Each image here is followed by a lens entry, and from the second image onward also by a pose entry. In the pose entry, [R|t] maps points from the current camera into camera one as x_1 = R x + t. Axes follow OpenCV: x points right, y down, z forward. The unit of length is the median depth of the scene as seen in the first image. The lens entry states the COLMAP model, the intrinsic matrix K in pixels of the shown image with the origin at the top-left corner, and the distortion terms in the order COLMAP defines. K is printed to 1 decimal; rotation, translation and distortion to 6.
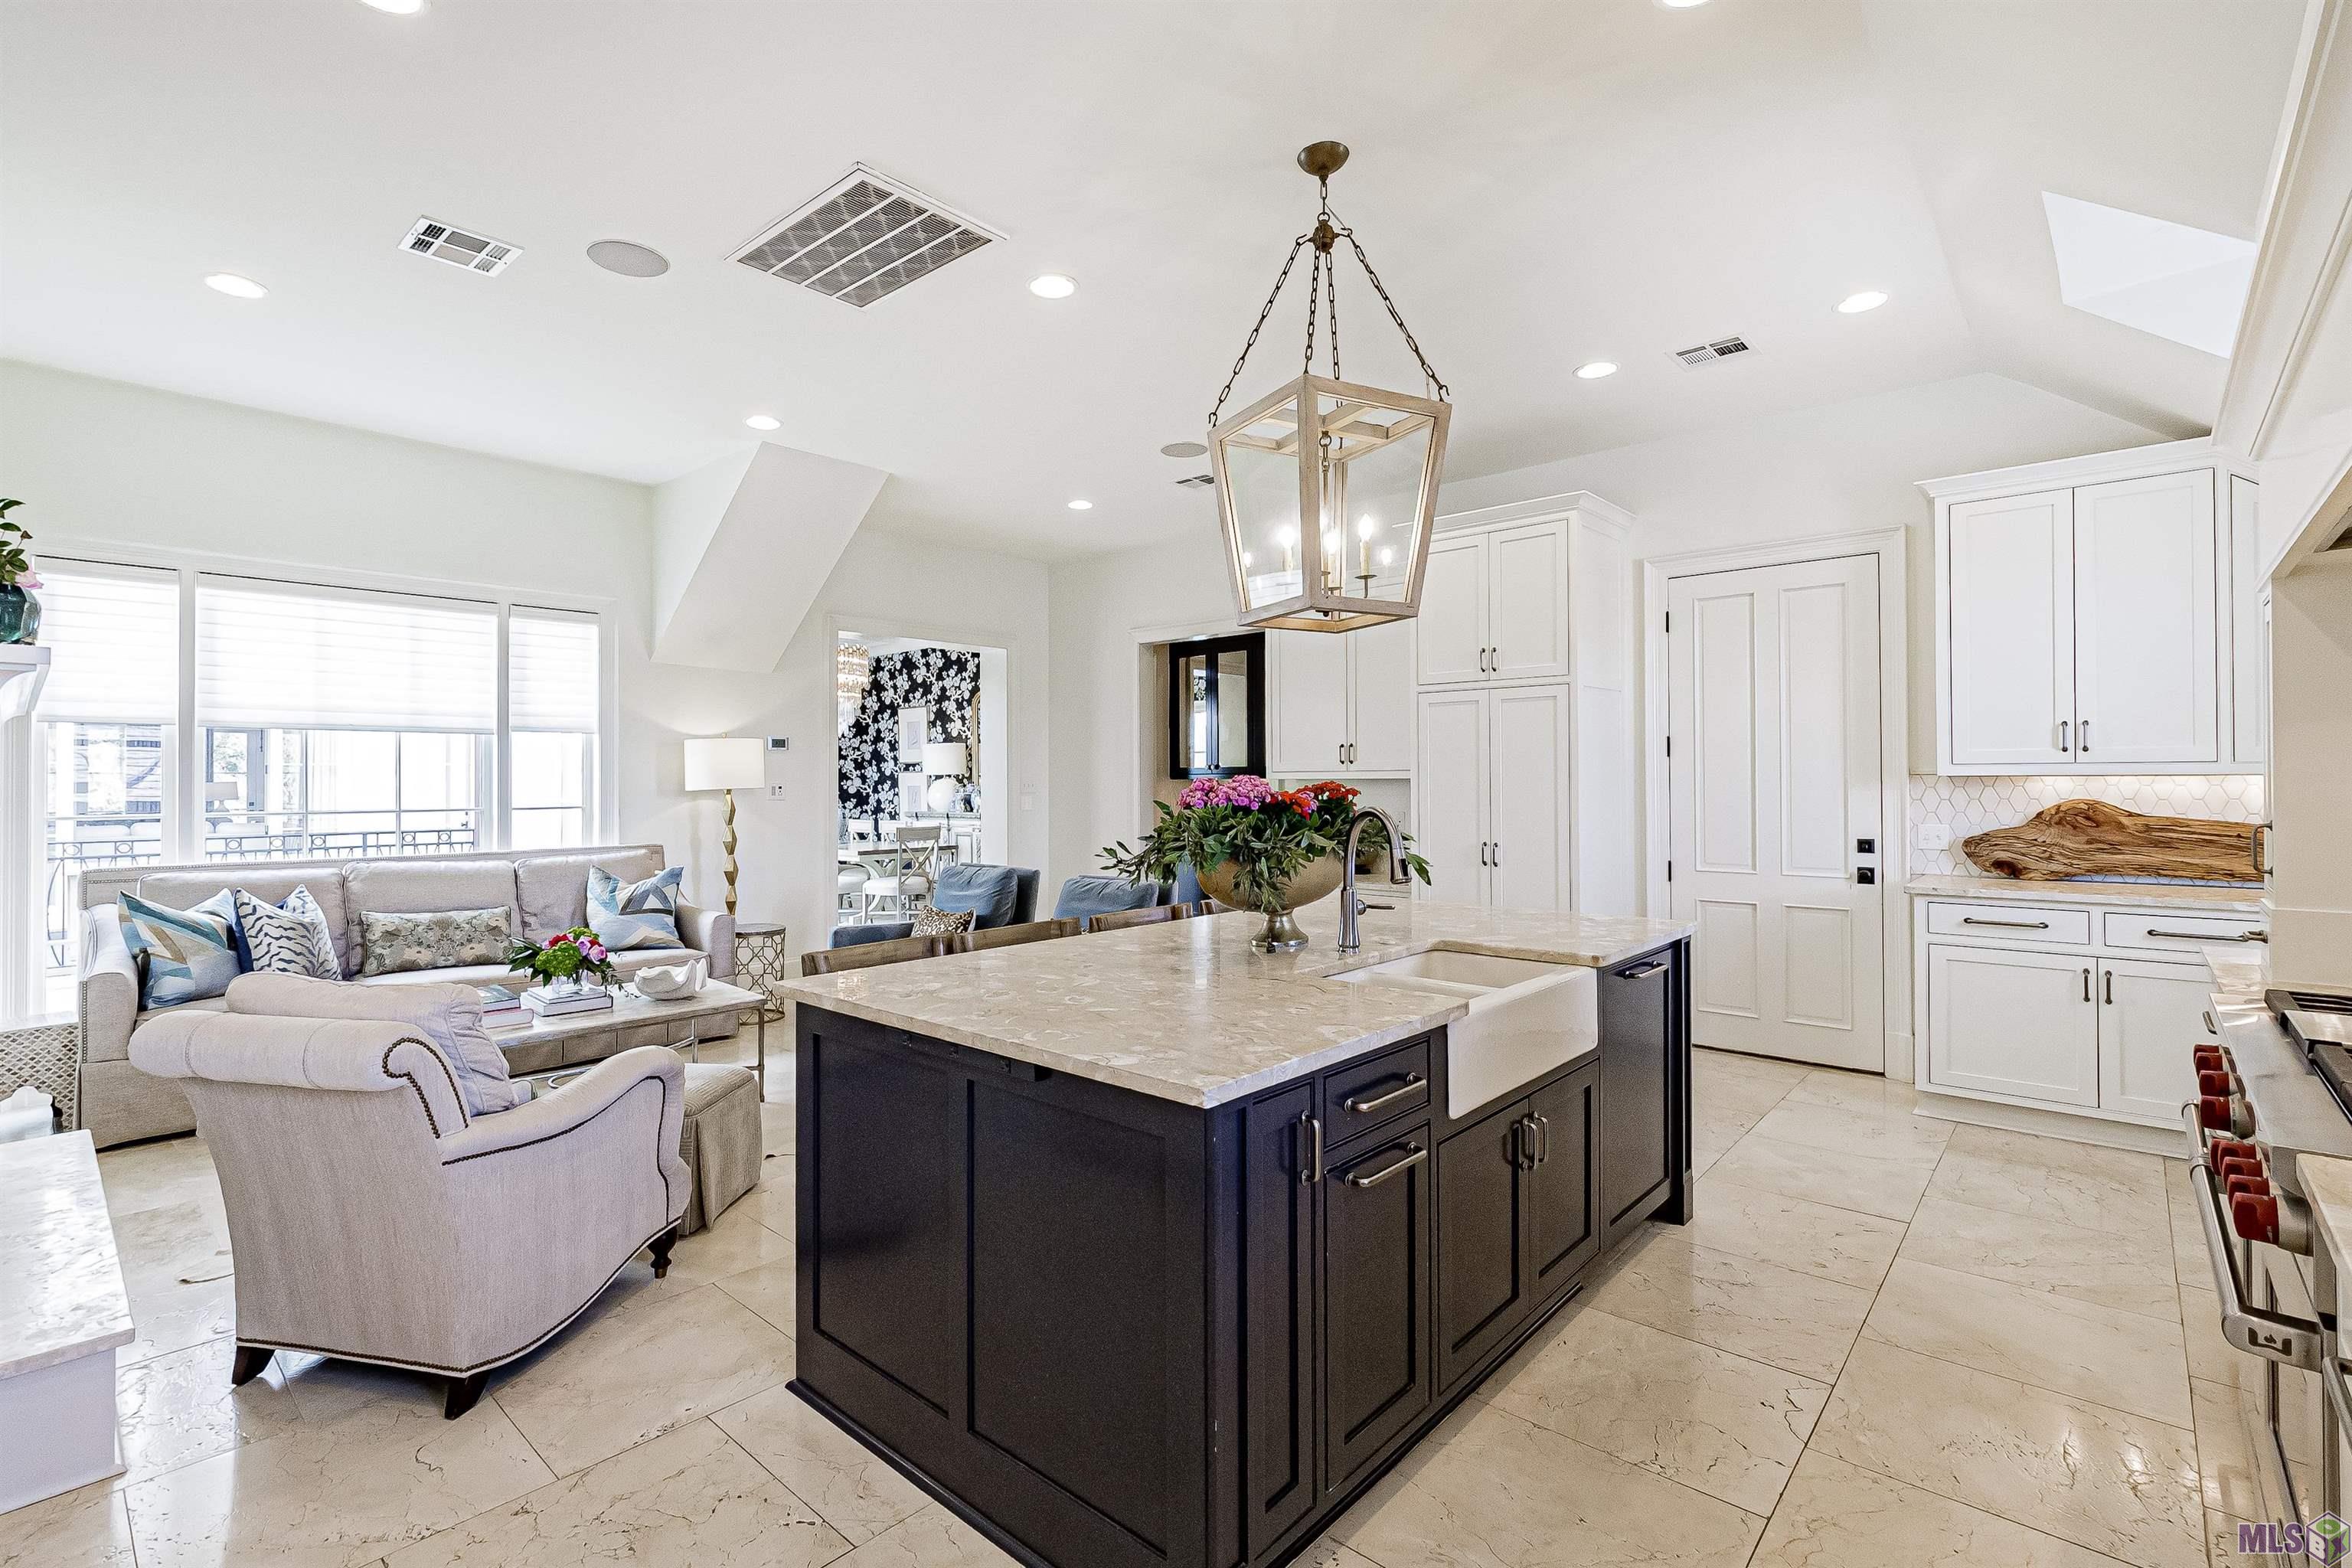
lens RADIAL K [[1069.2, 0, 1164.5], [0, 1069.2, 777.3], [0, 0, 1]] dist [0.018401, 0.000054]
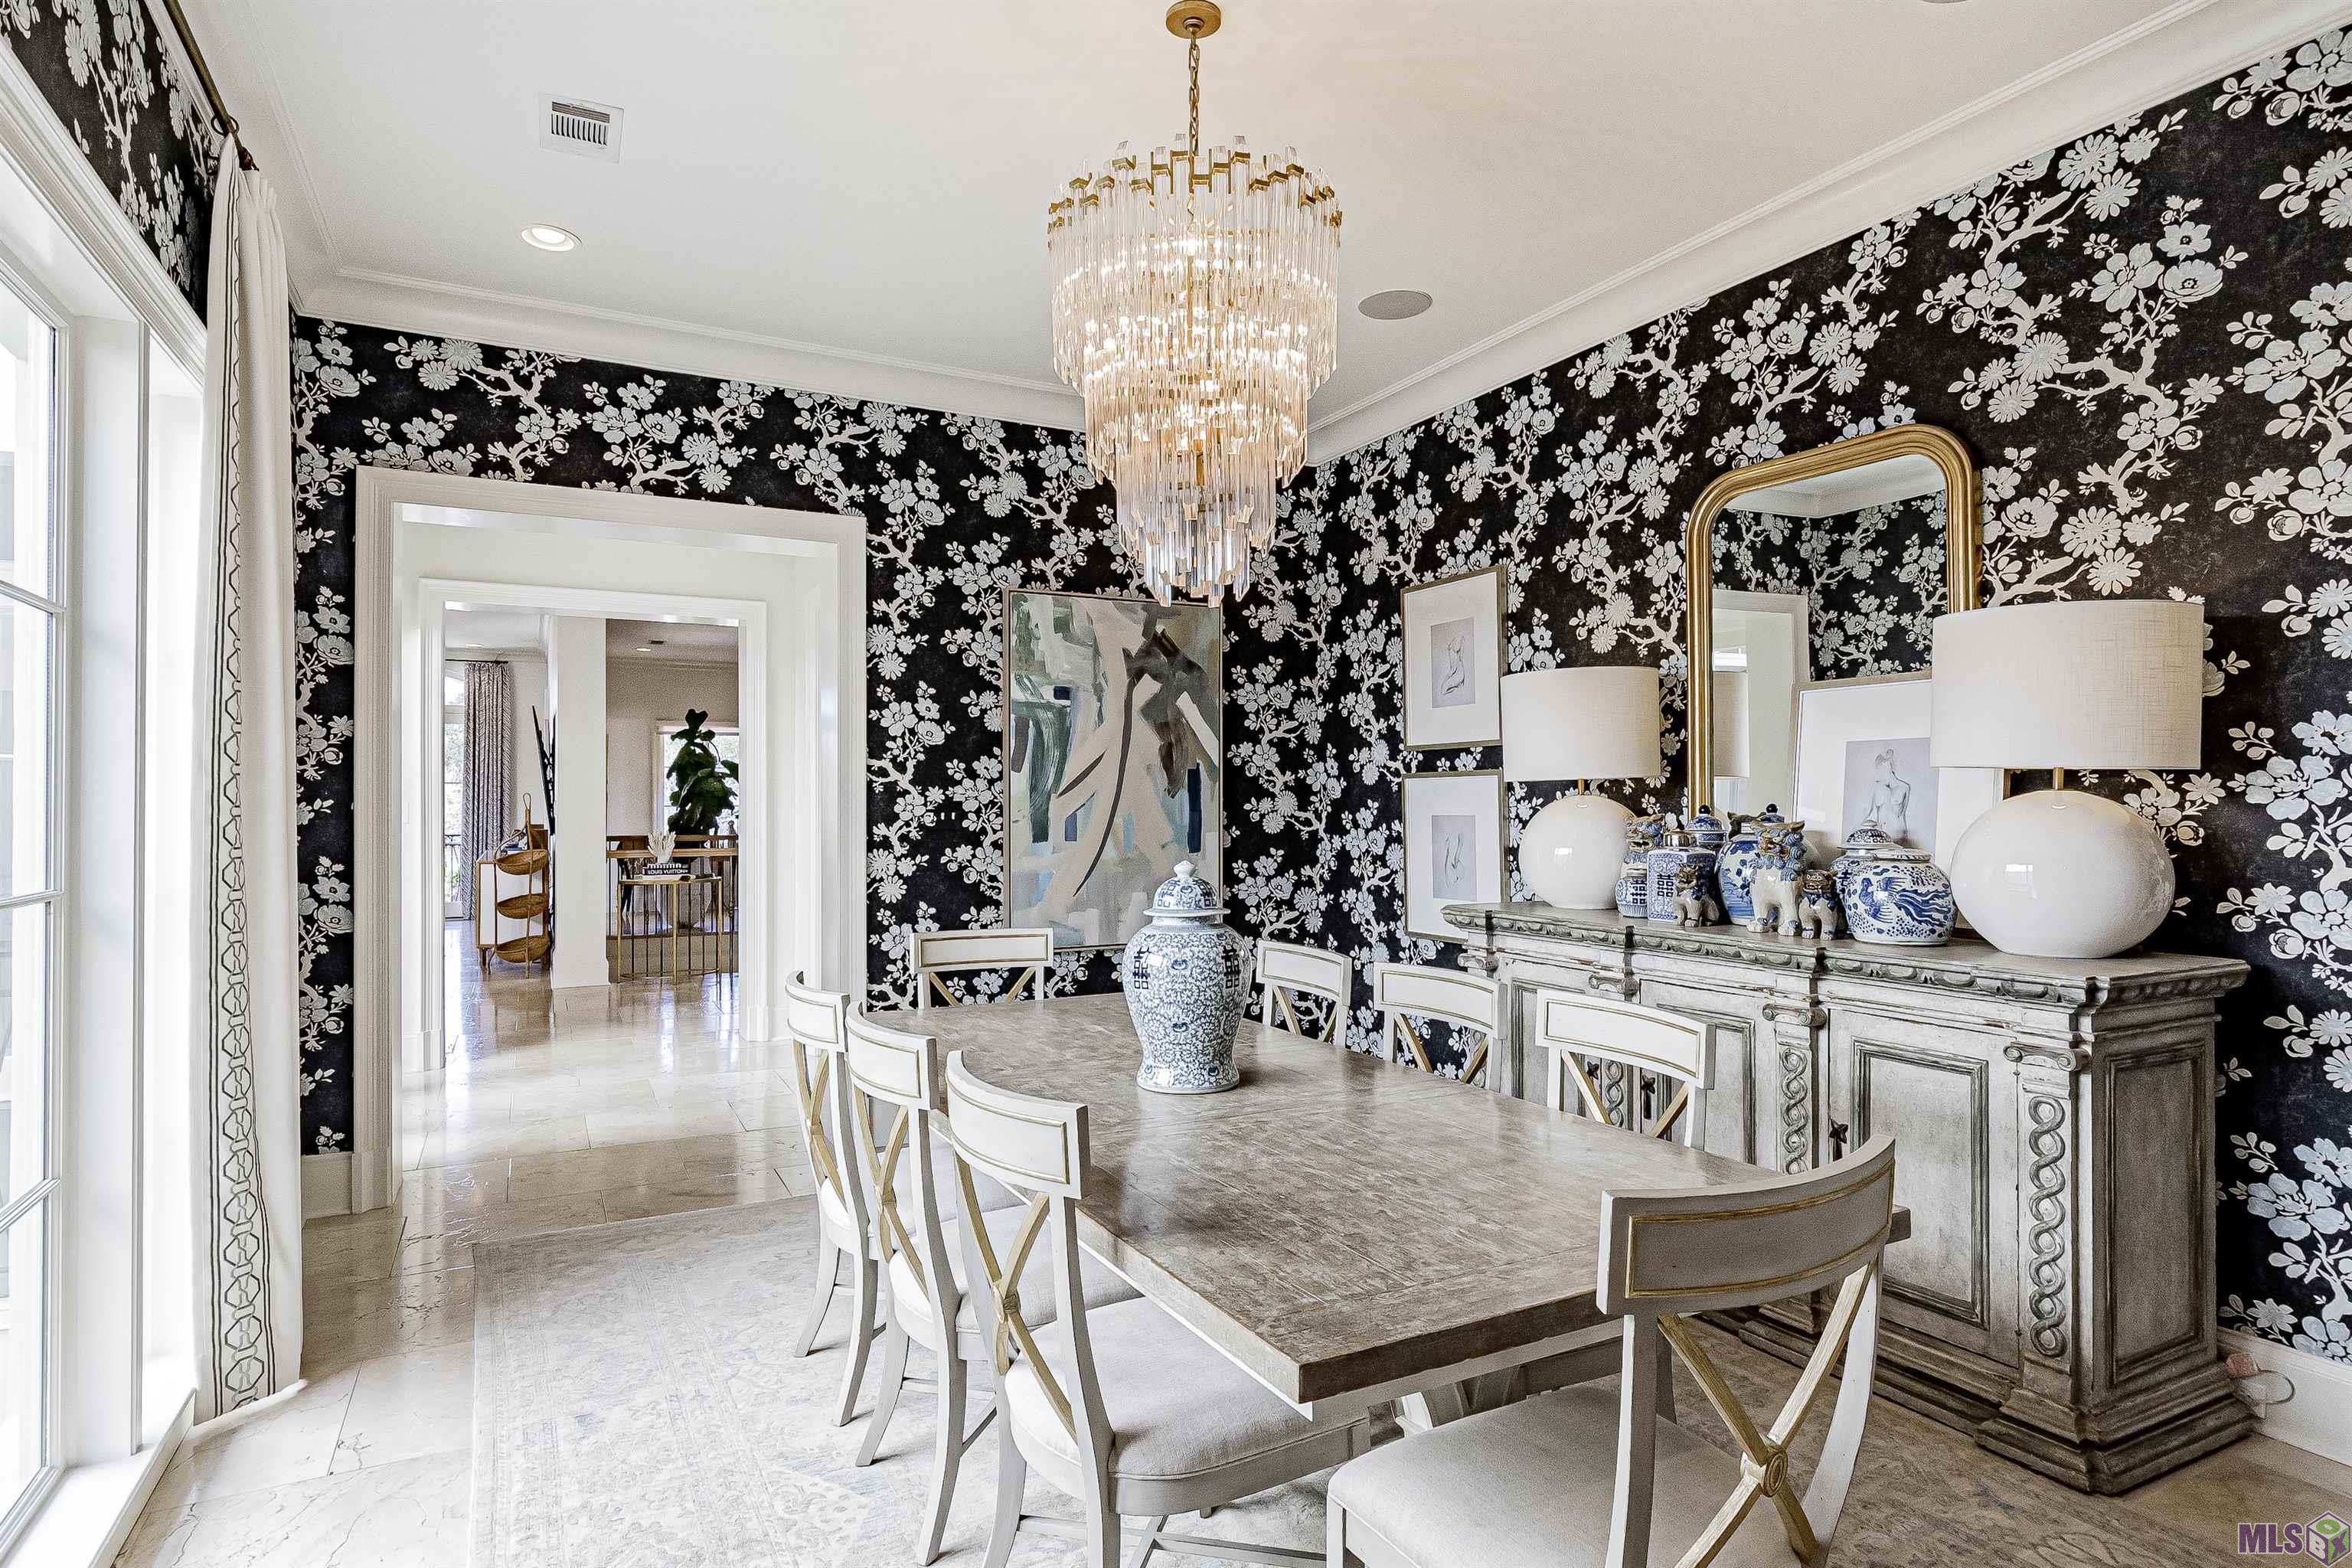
lens RADIAL K [[1238.8, 0, 1171.3], [0, 1238.8, 801.6], [0, 0, 1]] dist [-0.031010, 0.000450]
pose [[0.932745, 0.006414, -0.360481, -0.176283], [-0.003979, 0.999964, 0.007496, 0.000902], [0.360516, -0.005558, 0.932737, 0.608873]]
